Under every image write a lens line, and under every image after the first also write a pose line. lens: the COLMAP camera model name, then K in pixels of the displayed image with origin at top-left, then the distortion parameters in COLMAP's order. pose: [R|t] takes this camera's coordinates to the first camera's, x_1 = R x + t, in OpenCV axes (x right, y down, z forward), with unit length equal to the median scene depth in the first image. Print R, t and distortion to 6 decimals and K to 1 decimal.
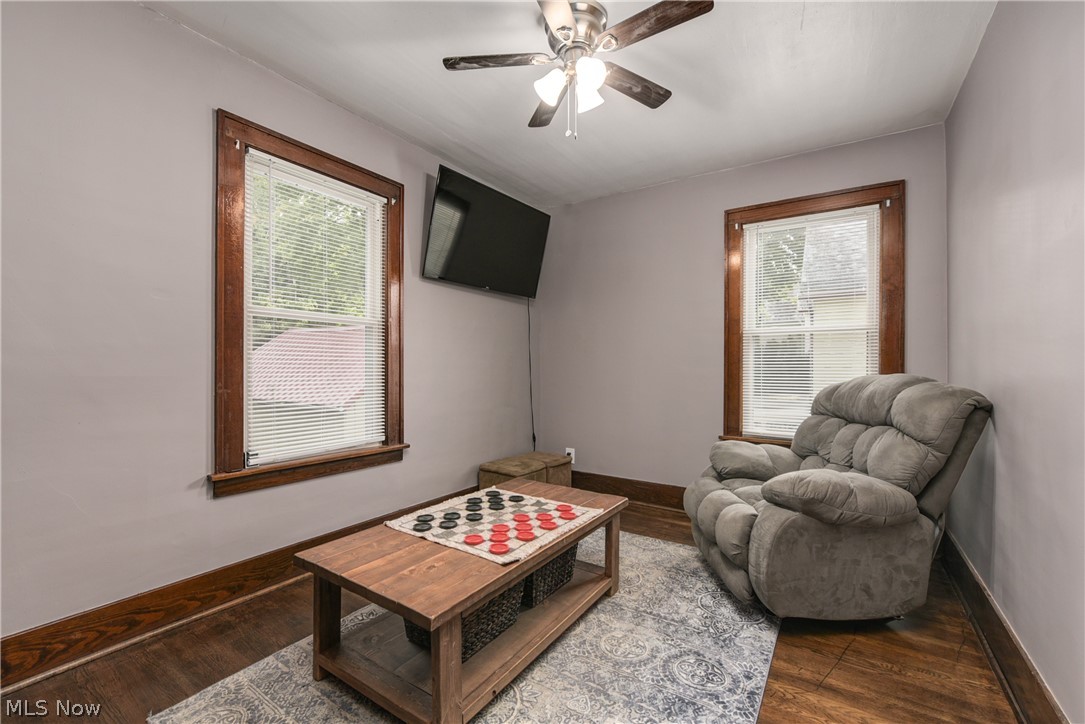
lens RADIAL K [[448.0, 0, 539.1], [0, 448.0, 365.5], [0, 0, 1]] dist [-0.010180, -0.000014]
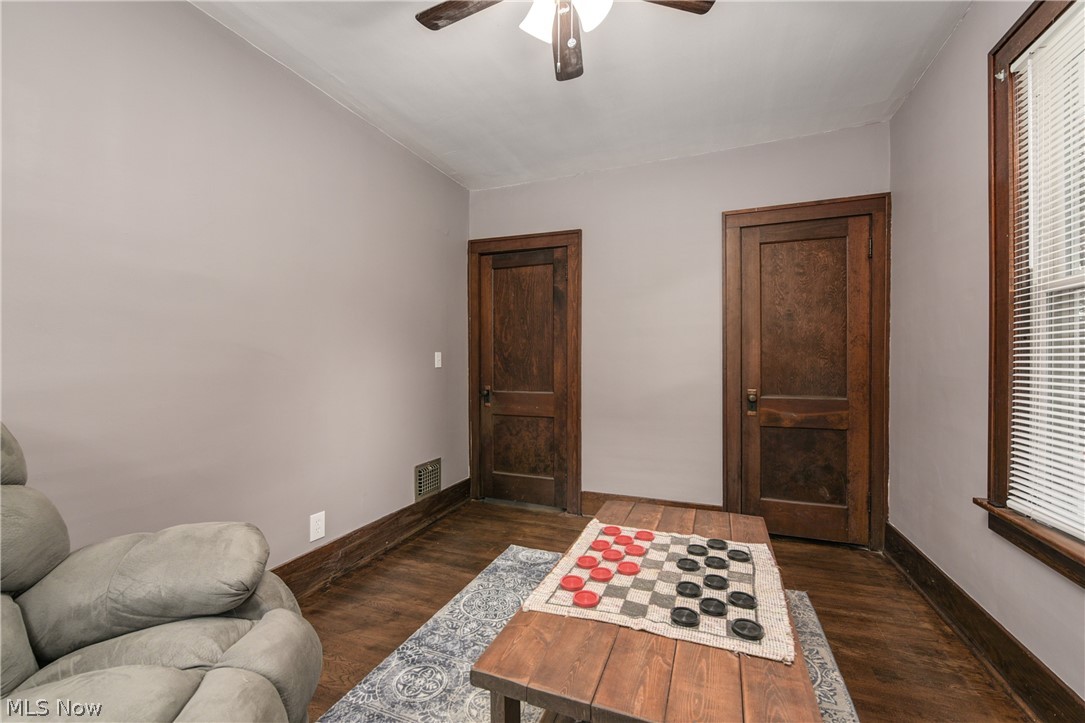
lens RADIAL K [[448.0, 0, 539.1], [0, 448.0, 365.0], [0, 0, 1]] dist [-0.010180, -0.000014]
pose [[-0.981445, -0.000653, -0.191745, 0.251751], [-0.001404, 0.999992, 0.003783, -0.007699], [0.191741, 0.003982, -0.981438, 1.686704]]
